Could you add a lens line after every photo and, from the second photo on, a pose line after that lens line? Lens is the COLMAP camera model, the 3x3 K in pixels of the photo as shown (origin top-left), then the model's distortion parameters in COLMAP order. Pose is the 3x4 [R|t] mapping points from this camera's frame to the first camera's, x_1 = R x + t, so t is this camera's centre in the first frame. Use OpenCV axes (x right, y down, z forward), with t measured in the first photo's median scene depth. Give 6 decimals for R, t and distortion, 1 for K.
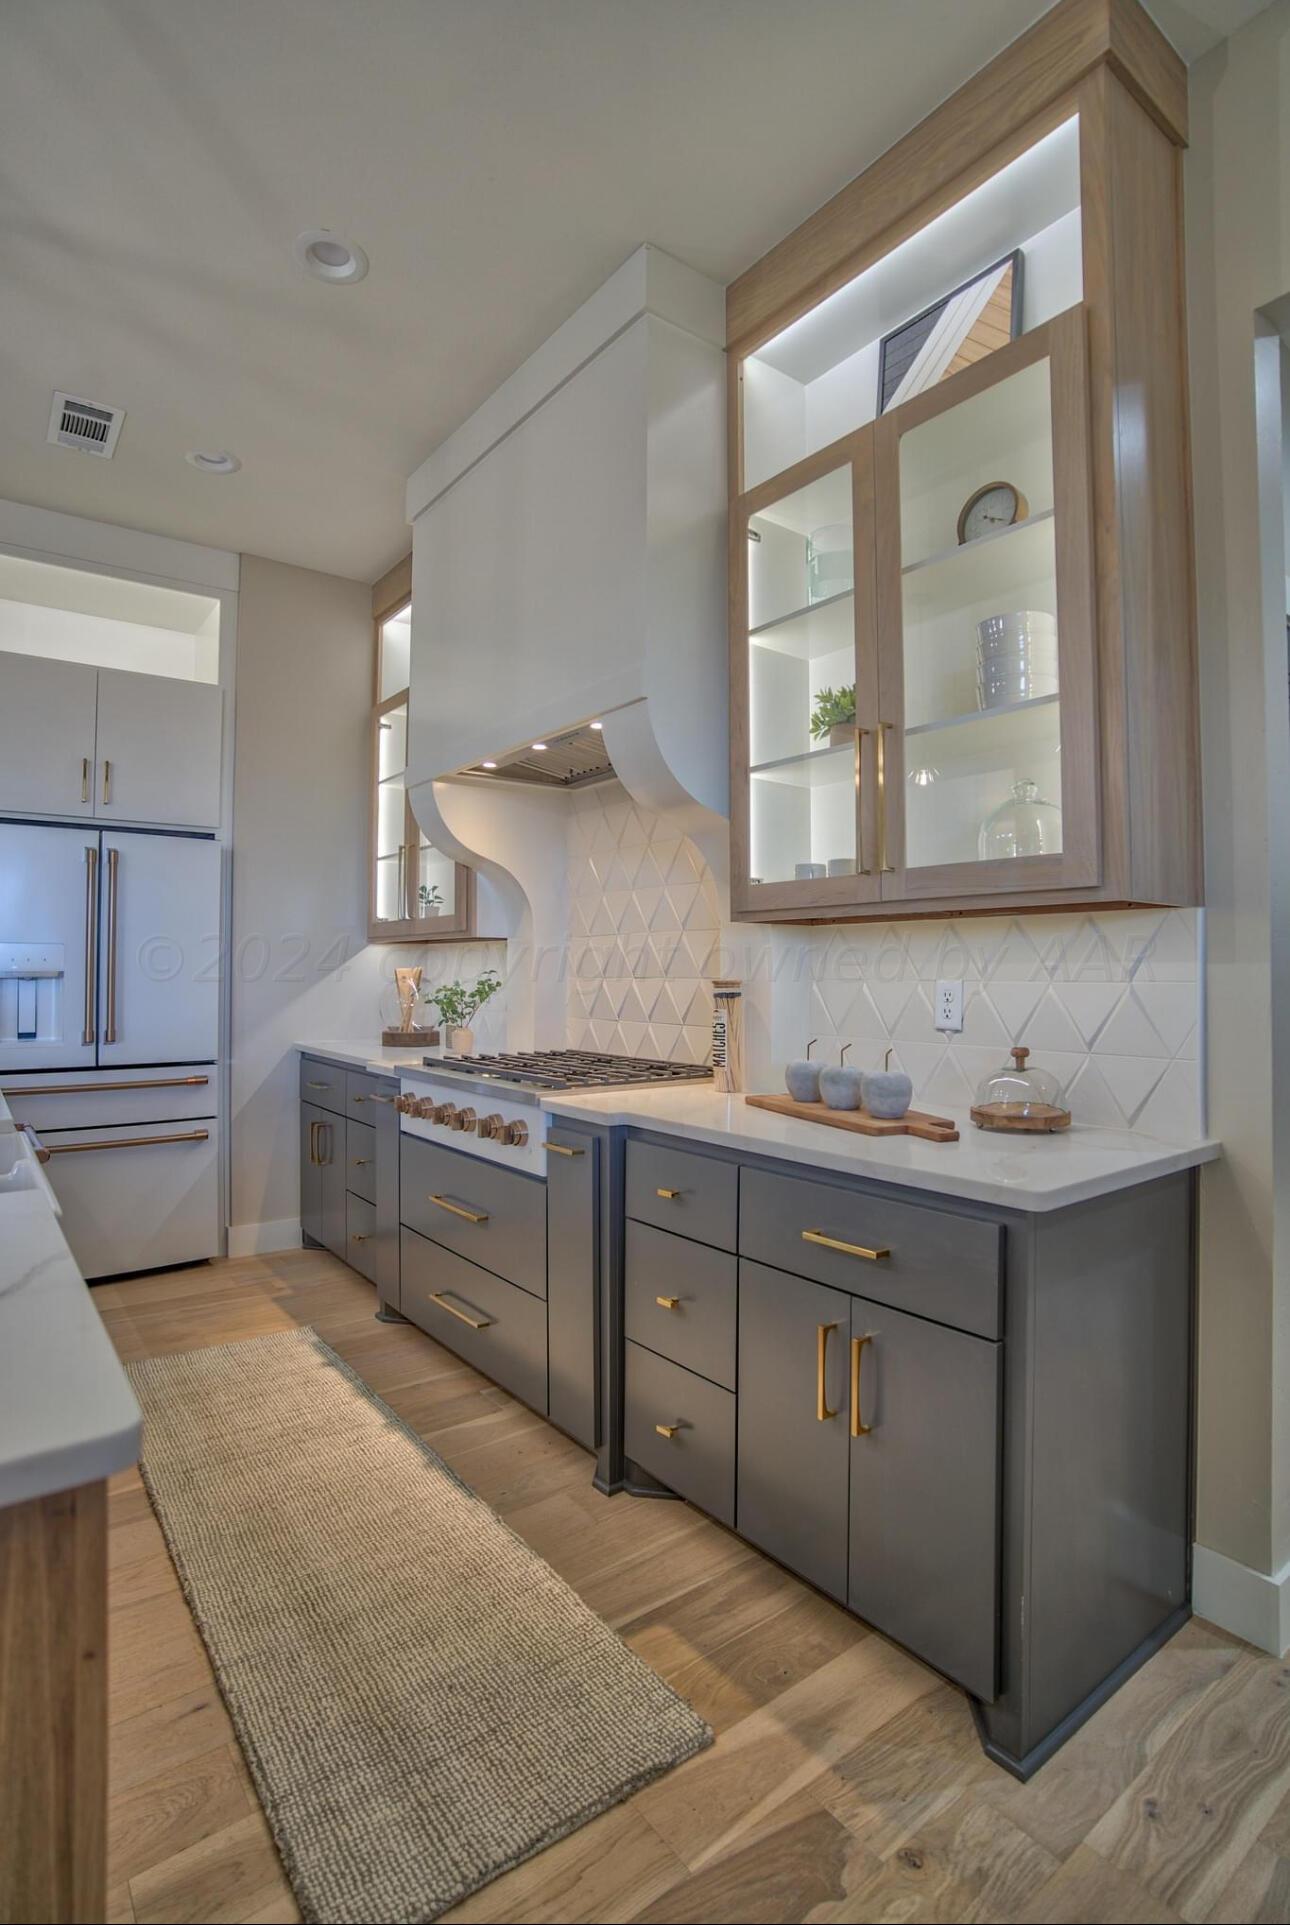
lens RADIAL K [[942.9, 0, 648.7], [0, 942.9, 947.1], [0, 0, 1]] dist [-0.080332, 0.030354]
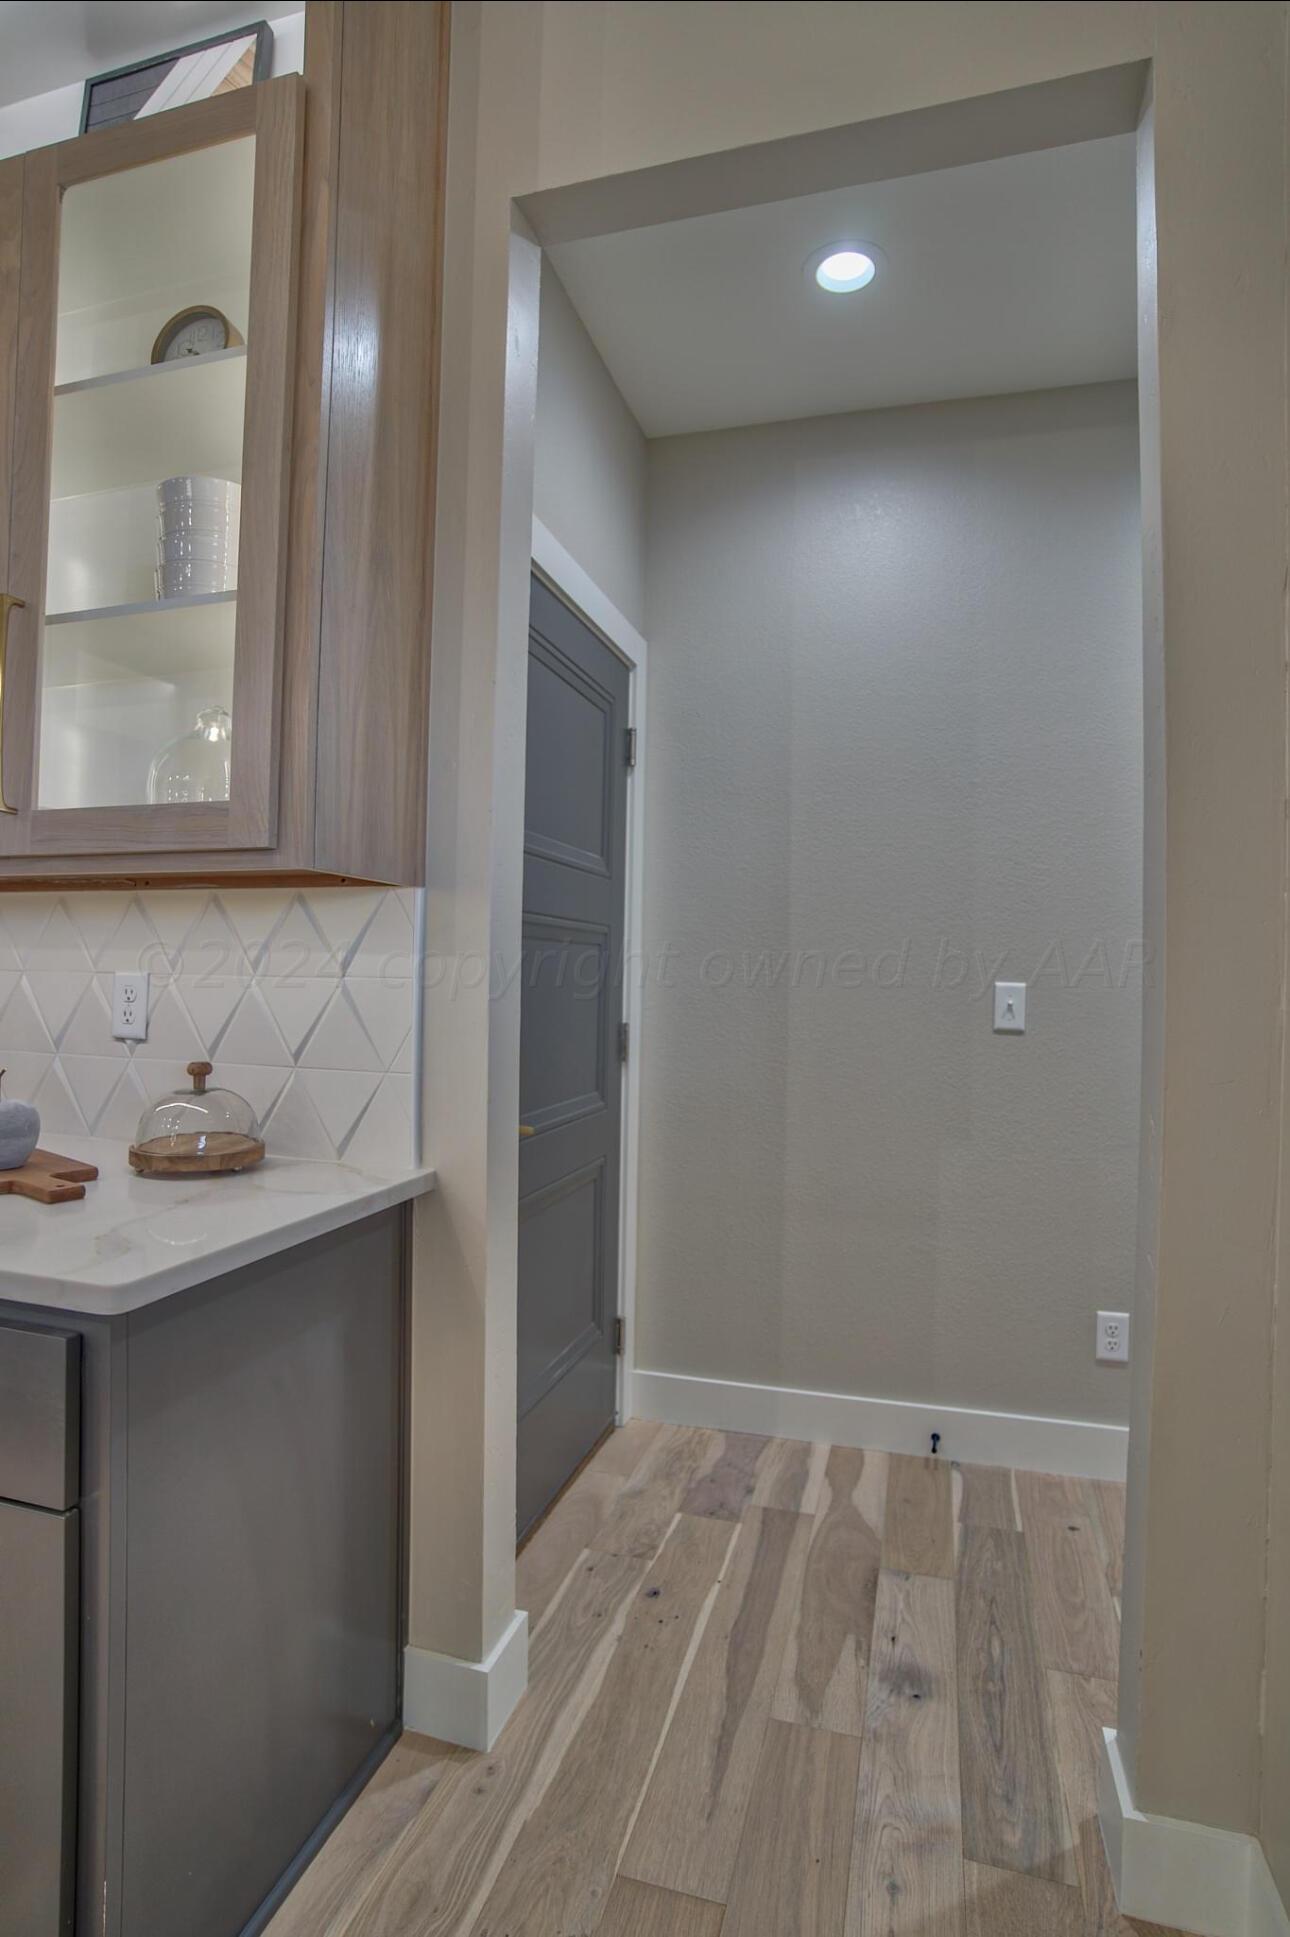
lens RADIAL K [[960.9, 0, 647.5], [0, 960.9, 960.3], [0, 0, 1]] dist [-0.089300, 0.030064]
pose [[0.805753, 0.021440, 0.591864, 0.259365], [-0.031286, 0.999490, 0.006386, 0.009771], [-0.591425, -0.023663, 0.806013, 0.186332]]
